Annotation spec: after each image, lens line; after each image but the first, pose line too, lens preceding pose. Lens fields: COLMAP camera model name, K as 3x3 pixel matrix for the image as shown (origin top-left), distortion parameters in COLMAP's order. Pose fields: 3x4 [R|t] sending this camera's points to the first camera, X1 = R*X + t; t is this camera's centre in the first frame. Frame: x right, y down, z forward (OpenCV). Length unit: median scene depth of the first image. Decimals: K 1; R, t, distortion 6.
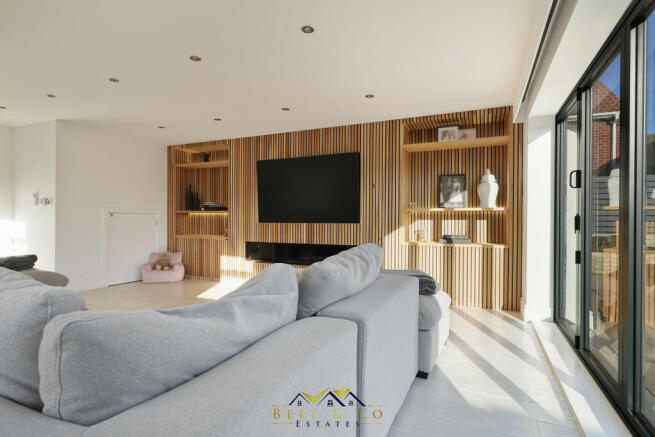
lens RADIAL K [[341.4, 0, 327.8], [0, 341.4, 220.0], [0, 0, 1]] dist [-0.001395, 0.000145]
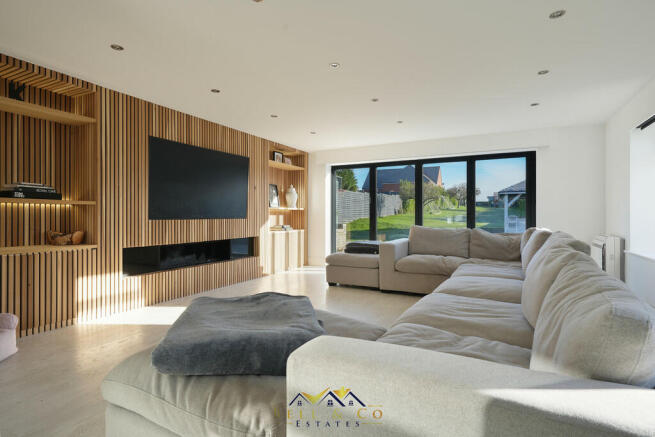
lens RADIAL K [[341.4, 0, 327.0], [0, 341.4, 216.0], [0, 0, 1]] dist [-0.001395, 0.000145]
pose [[0.047840, -0.002474, 0.998852, -0.968005], [0.007208, 0.999972, 0.002131, 0.000701], [-0.998829, 0.007098, 0.047856, 0.614180]]
